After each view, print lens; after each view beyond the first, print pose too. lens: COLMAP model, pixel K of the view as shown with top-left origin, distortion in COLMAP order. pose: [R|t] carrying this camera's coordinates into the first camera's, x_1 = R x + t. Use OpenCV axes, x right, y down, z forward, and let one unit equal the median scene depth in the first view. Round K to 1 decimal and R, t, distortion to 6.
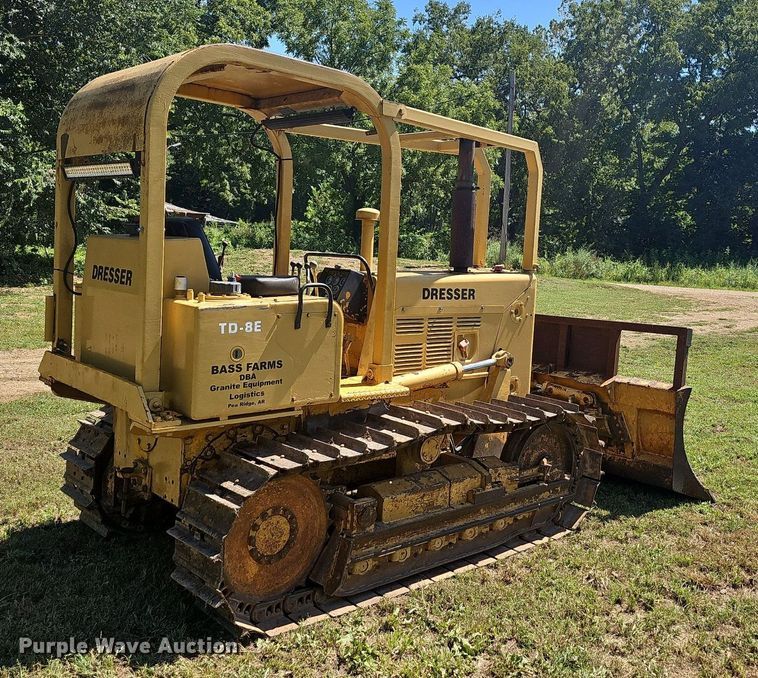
lens RADIAL K [[681.7, 0, 379.0], [0, 681.7, 339.0], [0, 0, 1]] dist [0.004059, -0.003781]
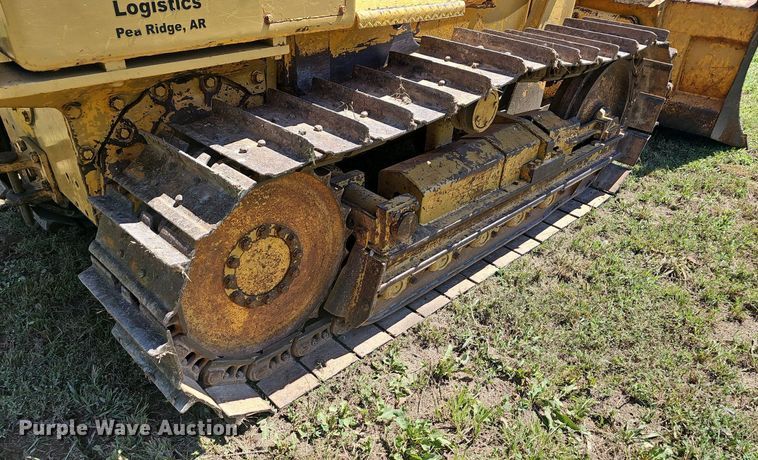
lens RADIAL K [[484.3, 0, 382.2], [0, 484.3, 285.3], [0, 0, 1]] dist [0.082230, -0.062729]
pose [[0.996262, -0.051367, 0.069446, -0.074520], [0.007249, 0.850855, 0.525351, 0.062100], [-0.086074, -0.522884, 0.848047, 0.569243]]
